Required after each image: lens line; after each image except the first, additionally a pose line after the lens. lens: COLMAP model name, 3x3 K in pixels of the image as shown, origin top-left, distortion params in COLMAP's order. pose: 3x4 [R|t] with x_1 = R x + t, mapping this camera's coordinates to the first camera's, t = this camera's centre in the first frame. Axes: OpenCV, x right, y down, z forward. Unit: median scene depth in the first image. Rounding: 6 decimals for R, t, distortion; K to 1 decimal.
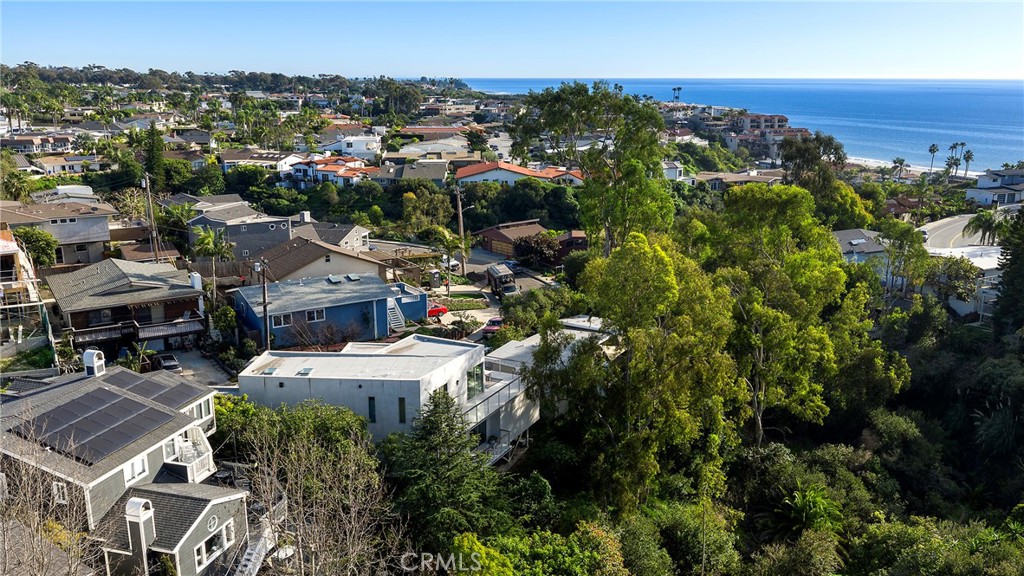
lens RADIAL K [[832.8, 0, 512.5], [0, 832.8, 285.9], [0, 0, 1]] dist [0.014163, -0.000396]
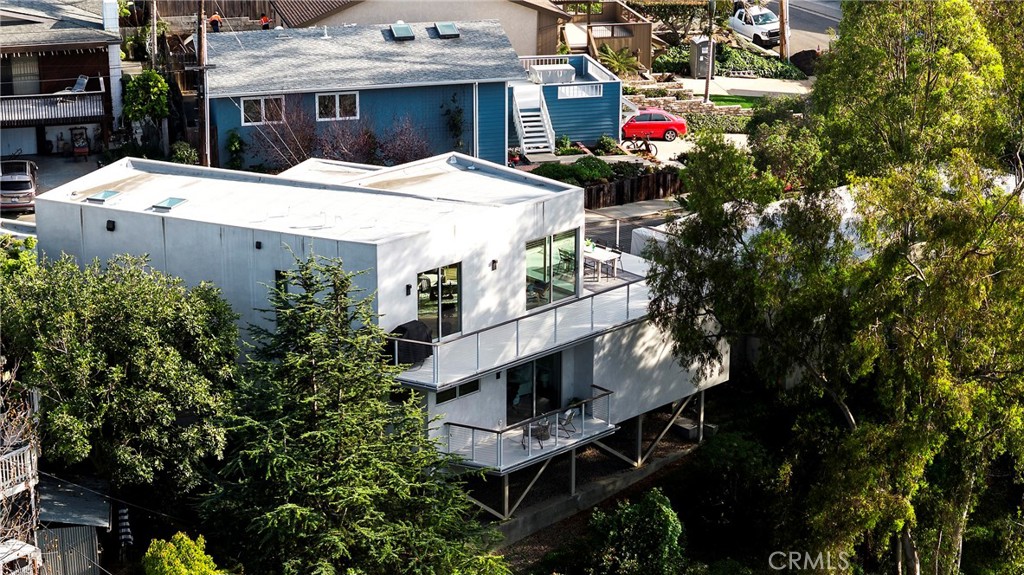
lens RADIAL K [[2010.5, 0, 512.1], [0, 2010.5, 287.8], [0, 0, 1]] dist [-0.174535, 0.000000]
pose [[0.949614, 0.107557, -0.294388, 0.182217], [-0.079502, 0.991215, 0.105699, 0.010924], [0.303171, -0.076969, 0.949823, -0.002611]]
